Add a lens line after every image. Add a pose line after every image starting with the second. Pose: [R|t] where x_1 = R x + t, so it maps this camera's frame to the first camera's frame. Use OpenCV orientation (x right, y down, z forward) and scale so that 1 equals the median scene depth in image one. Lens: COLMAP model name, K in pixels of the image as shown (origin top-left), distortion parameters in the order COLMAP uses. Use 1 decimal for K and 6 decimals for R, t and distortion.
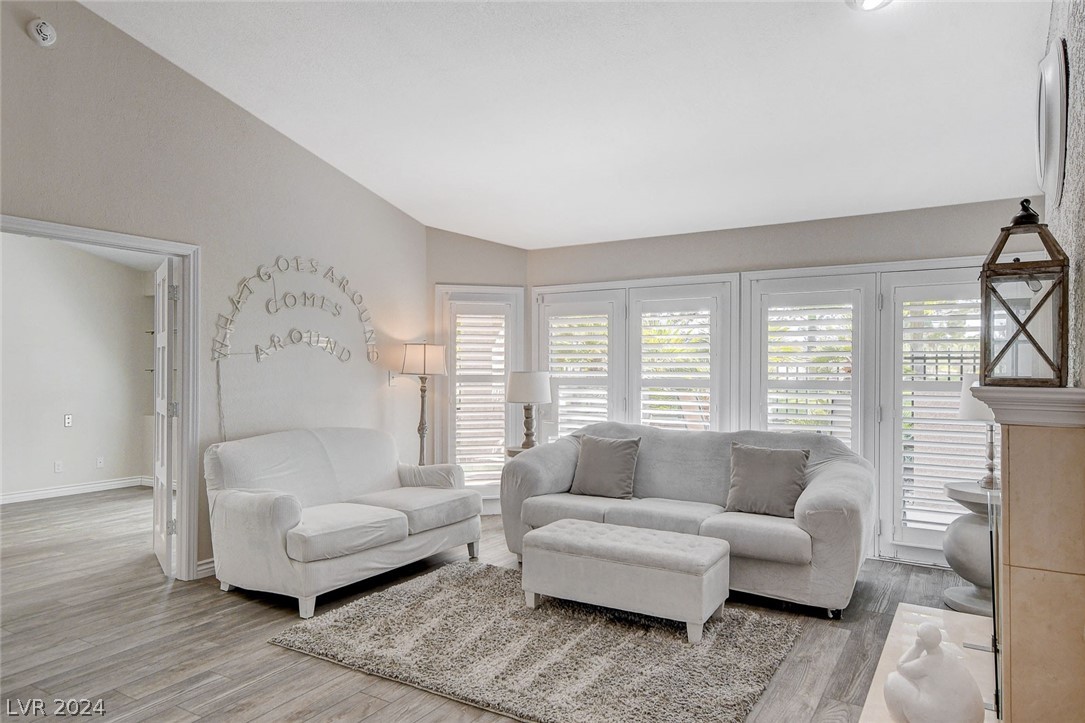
lens RADIAL K [[701.5, 0, 527.4], [0, 701.5, 365.4], [0, 0, 1]] dist [0.005204, 0.001757]
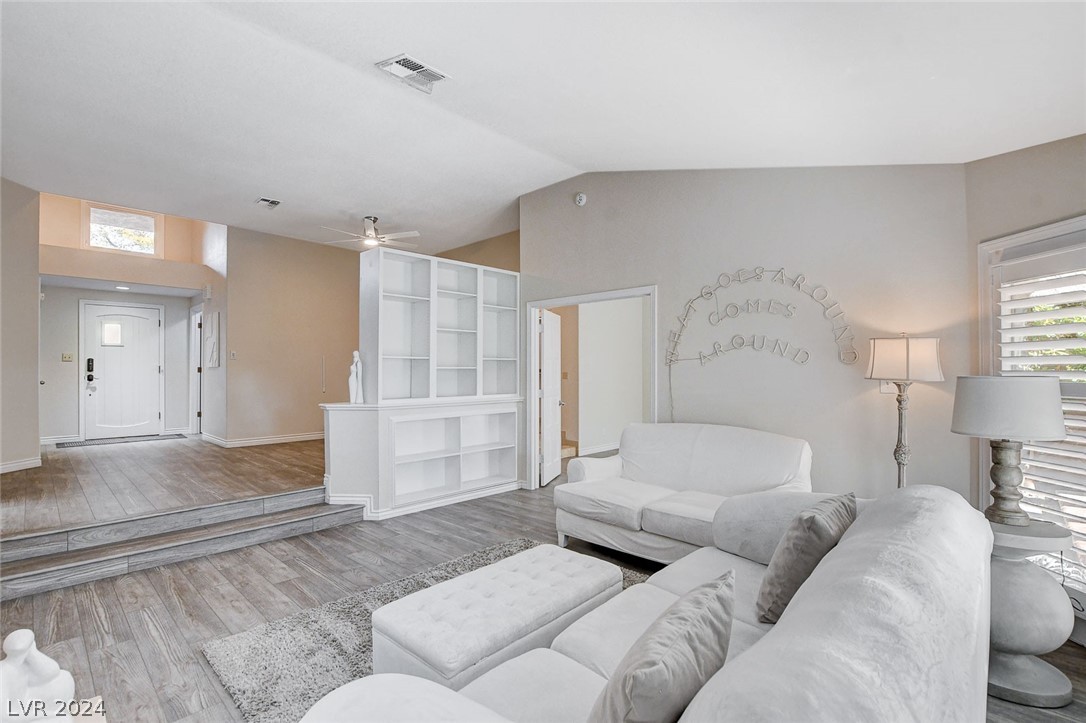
lens RADIAL K [[494.4, 0, 538.3], [0, 494.4, 366.5], [0, 0, 1]] dist [-0.023613, 0.000449]
pose [[-0.195379, -0.007777, -0.980697, 0.547485], [0.005932, 0.999941, -0.009112, 0.003404], [0.980710, -0.007598, -0.195321, 0.932267]]
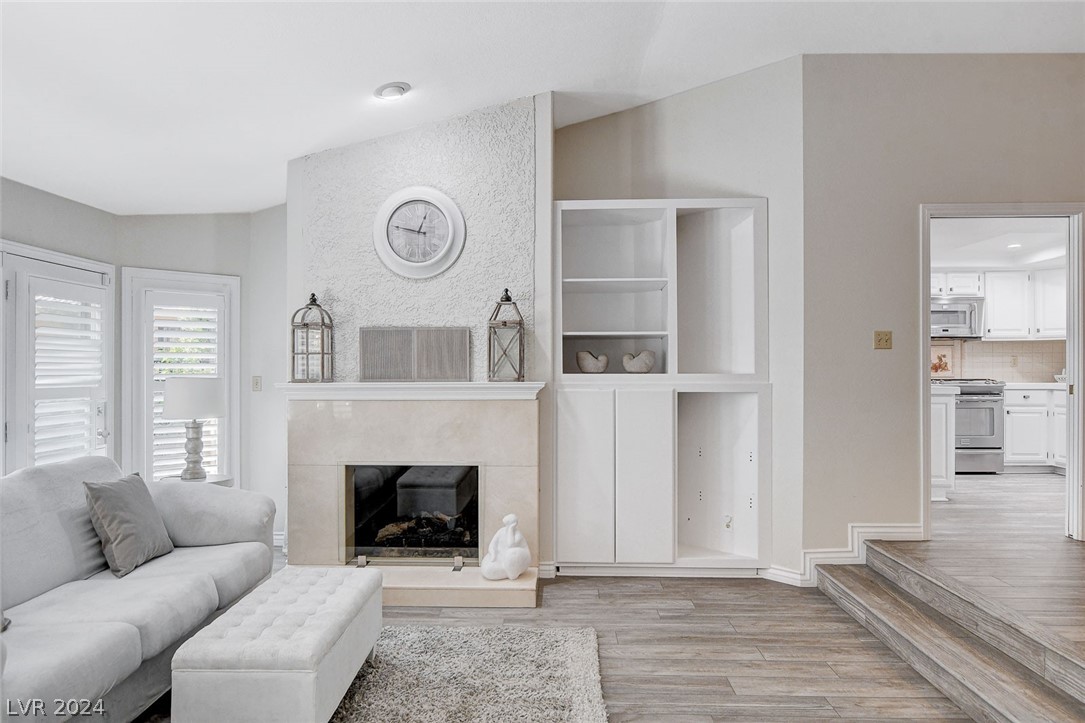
lens RADIAL K [[714.7, 0, 541.3], [0, 714.7, 365.3], [0, 0, 1]] dist [-0.048775, 0.054753]
pose [[-0.517731, 0.002613, 0.855540, -0.525061], [-0.004029, 0.999977, -0.005492, -0.003511], [-0.855534, -0.006290, -0.517708, 0.953345]]
